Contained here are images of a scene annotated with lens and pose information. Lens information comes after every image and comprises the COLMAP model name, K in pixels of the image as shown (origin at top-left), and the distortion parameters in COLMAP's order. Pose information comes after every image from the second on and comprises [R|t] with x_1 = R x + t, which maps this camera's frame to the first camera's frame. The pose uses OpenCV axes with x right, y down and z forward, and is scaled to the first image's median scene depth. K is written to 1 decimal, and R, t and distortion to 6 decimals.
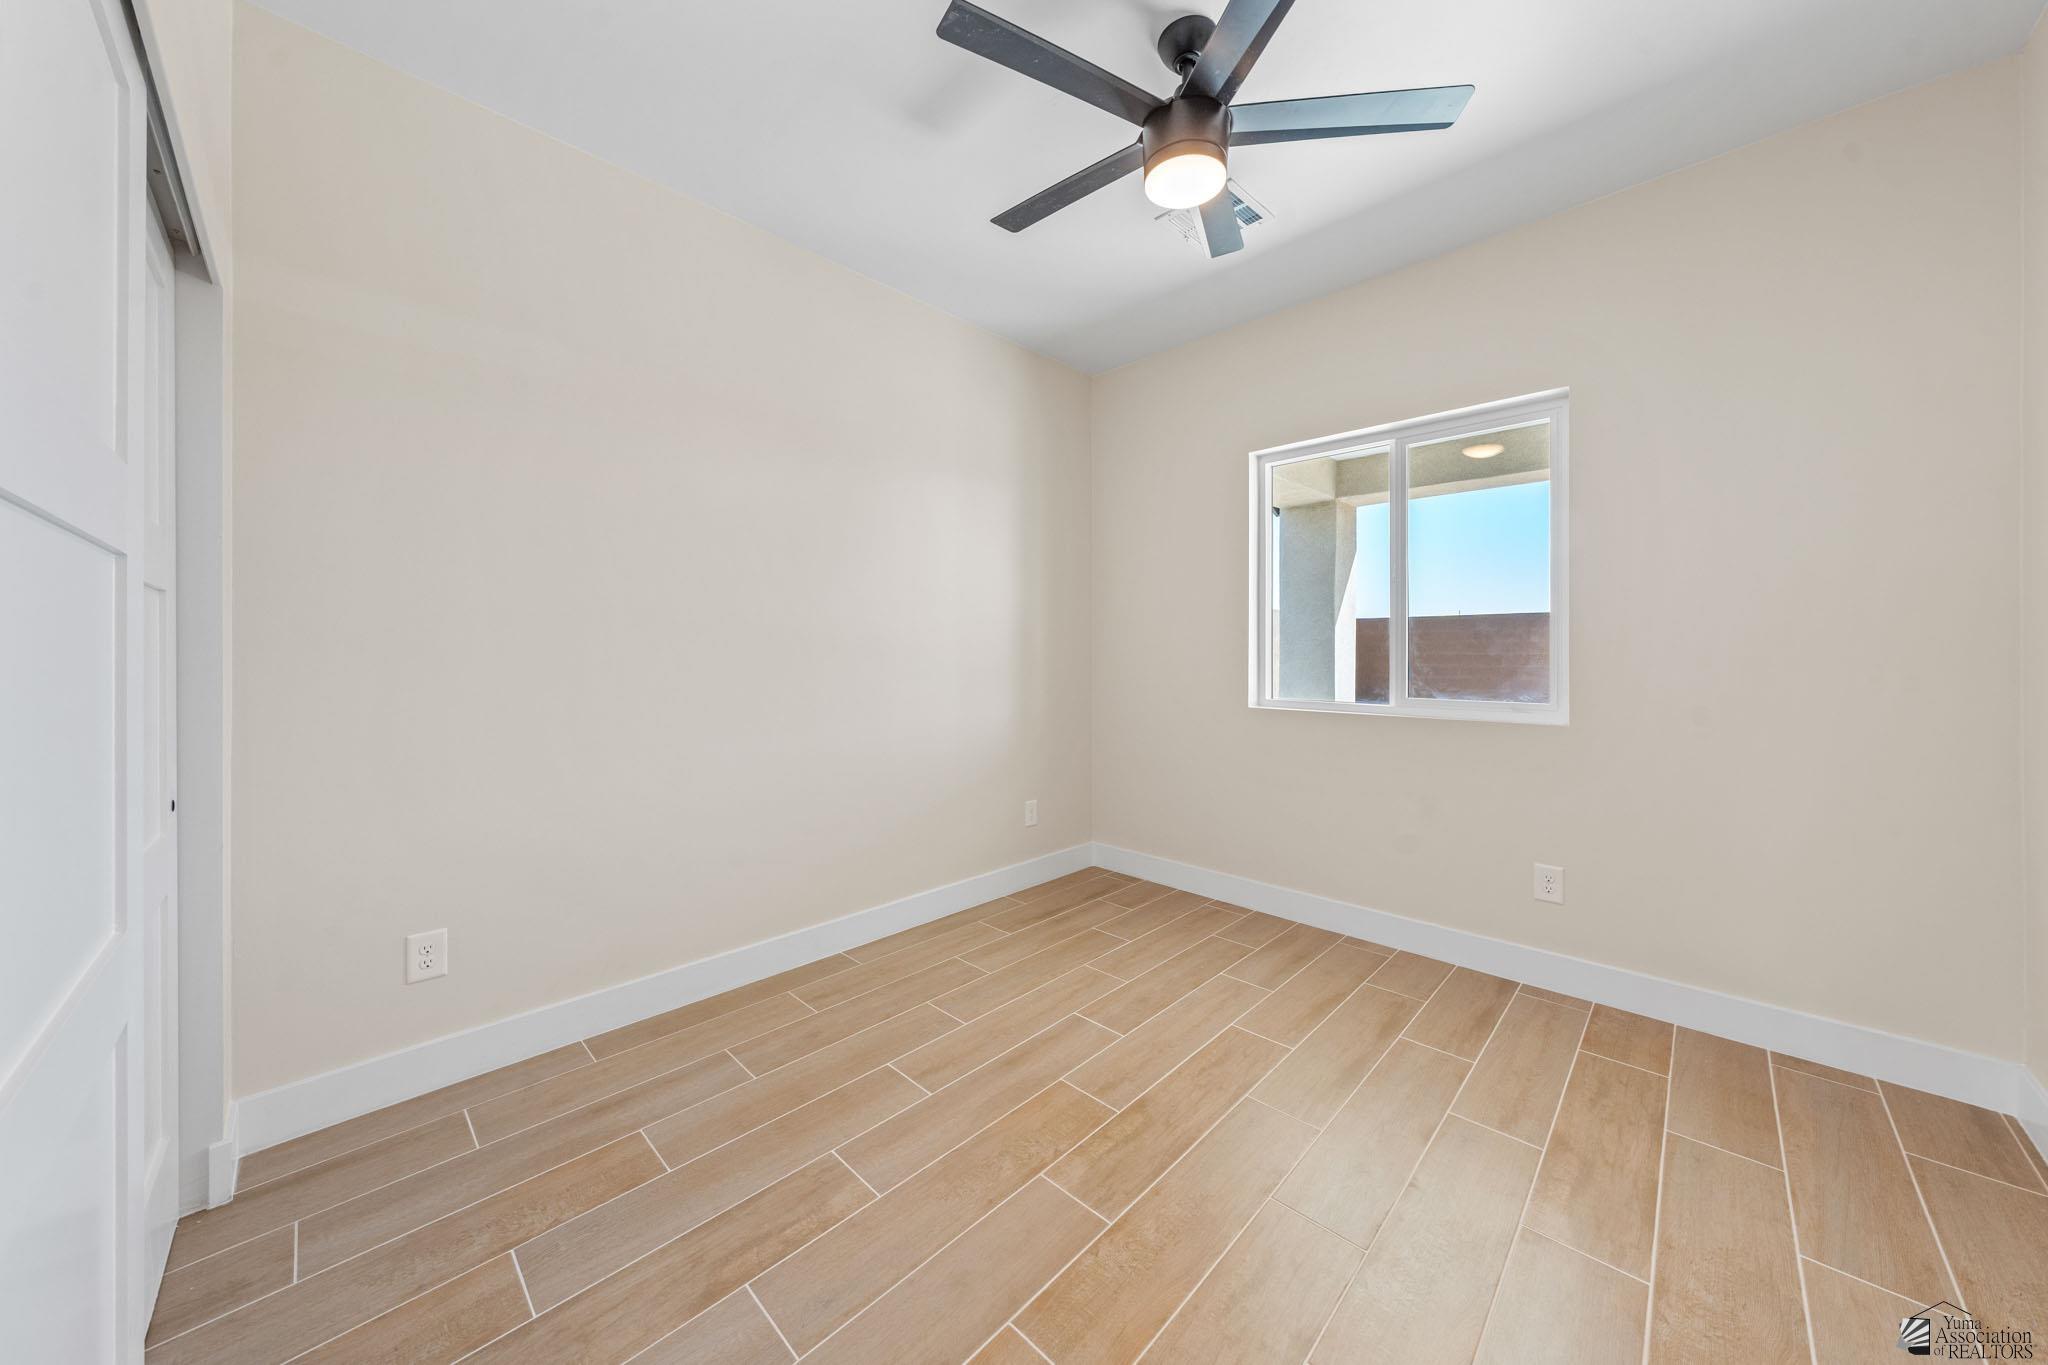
lens RADIAL K [[699.2, 0, 1025.2], [0, 699.2, 662.0], [0, 0, 1]] dist [-0.002043, 0.000360]
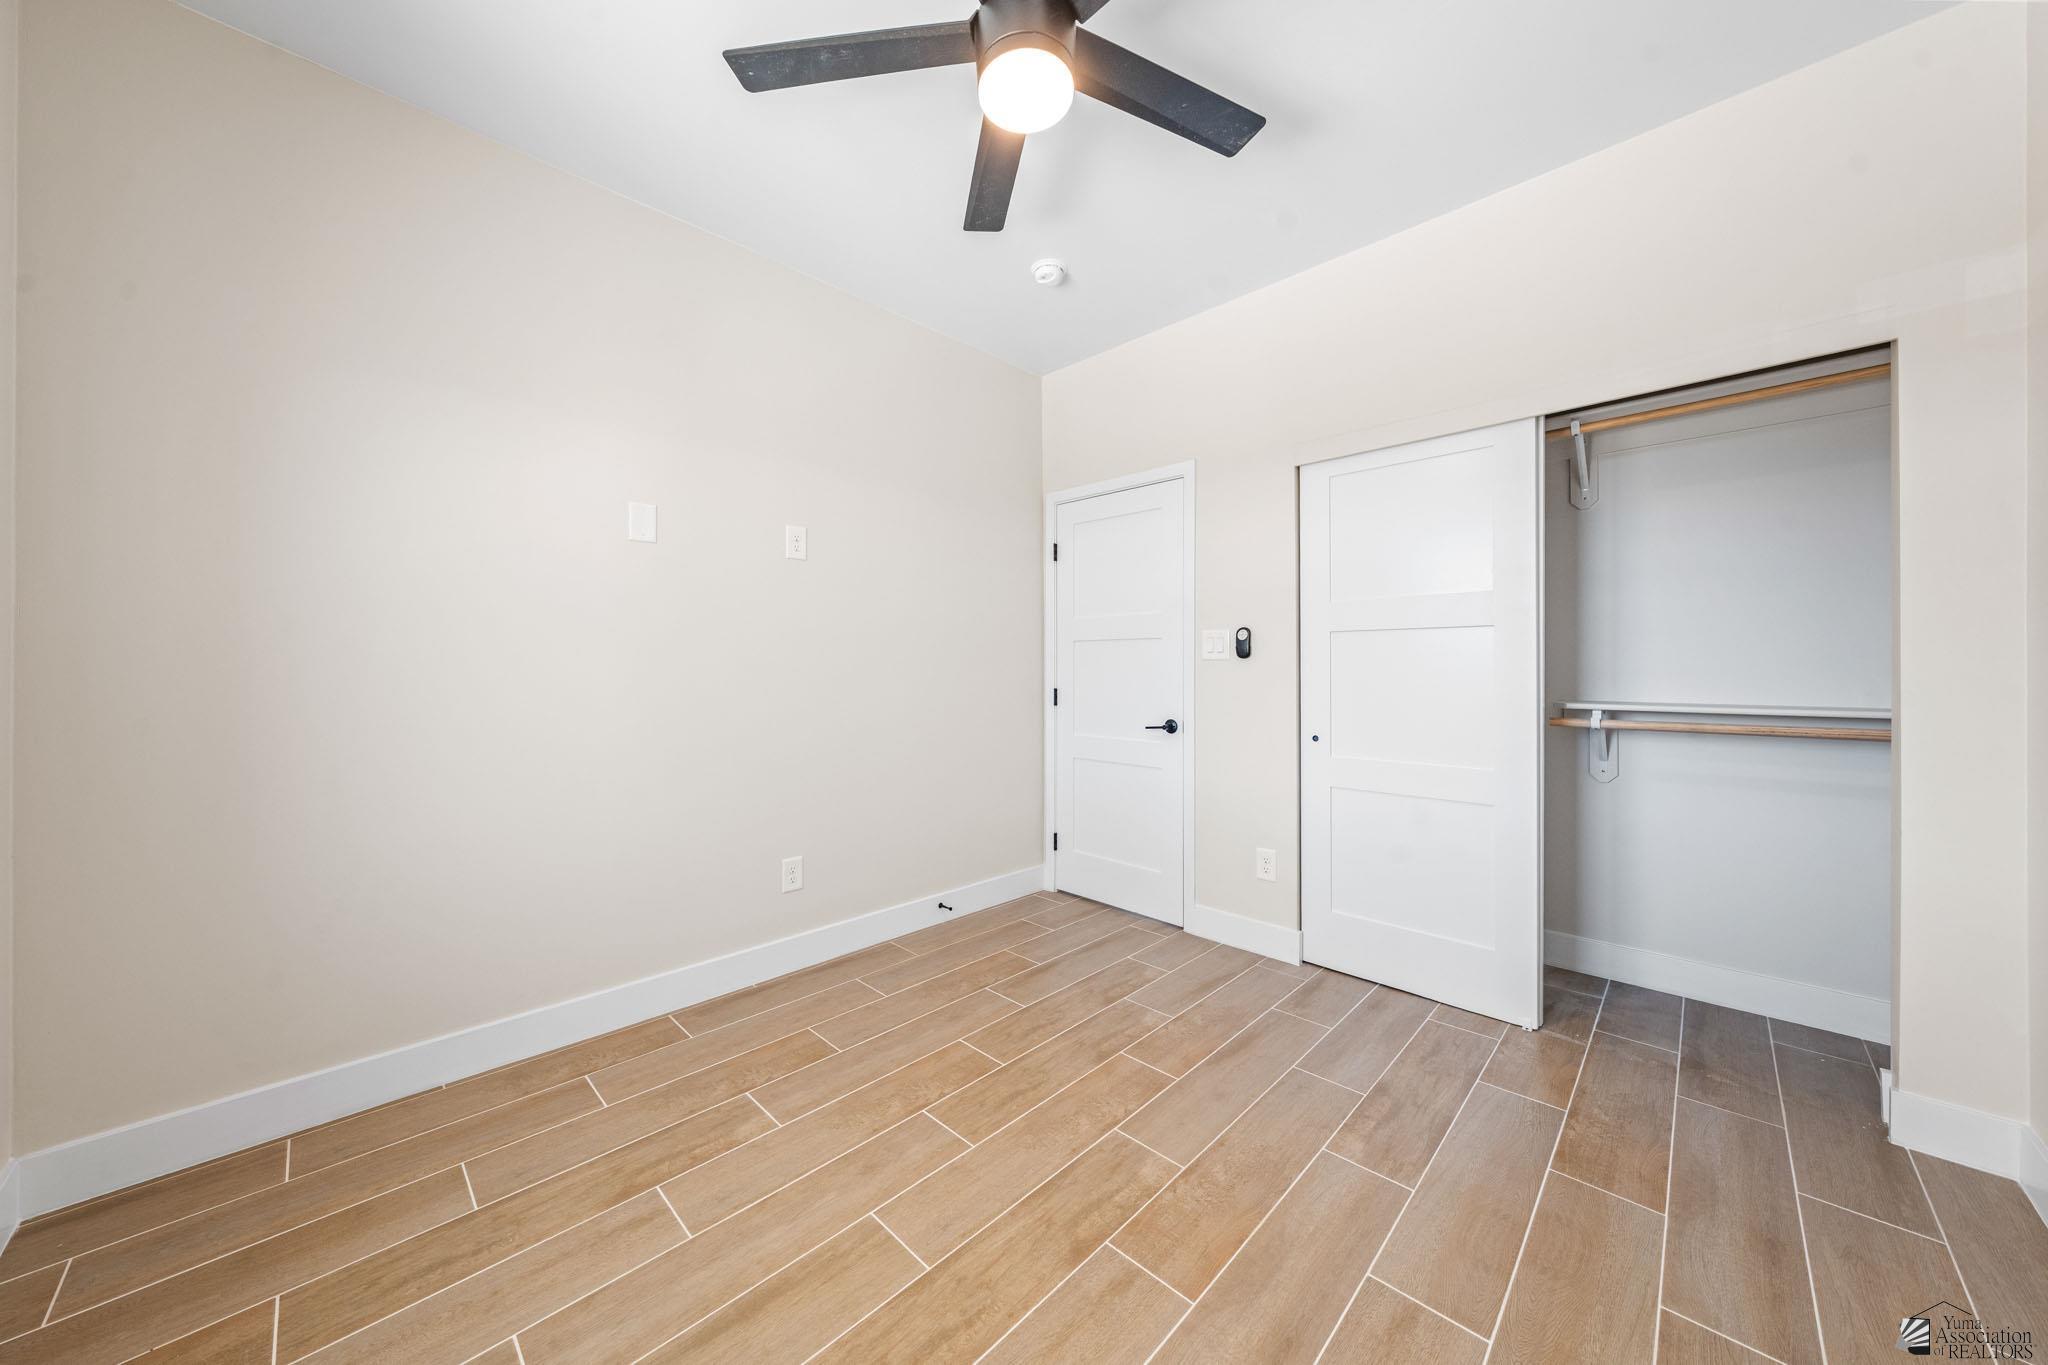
lens RADIAL K [[699.2, 0, 1022.8], [0, 699.2, 672.8], [0, 0, 1]] dist [-0.002043, 0.000360]
pose [[-1.000000, 0.000224, 0.000776, 0.244999], [0.000235, 0.999900, 0.014121, -0.008585], [-0.000773, 0.014121, -0.999900, 1.909695]]
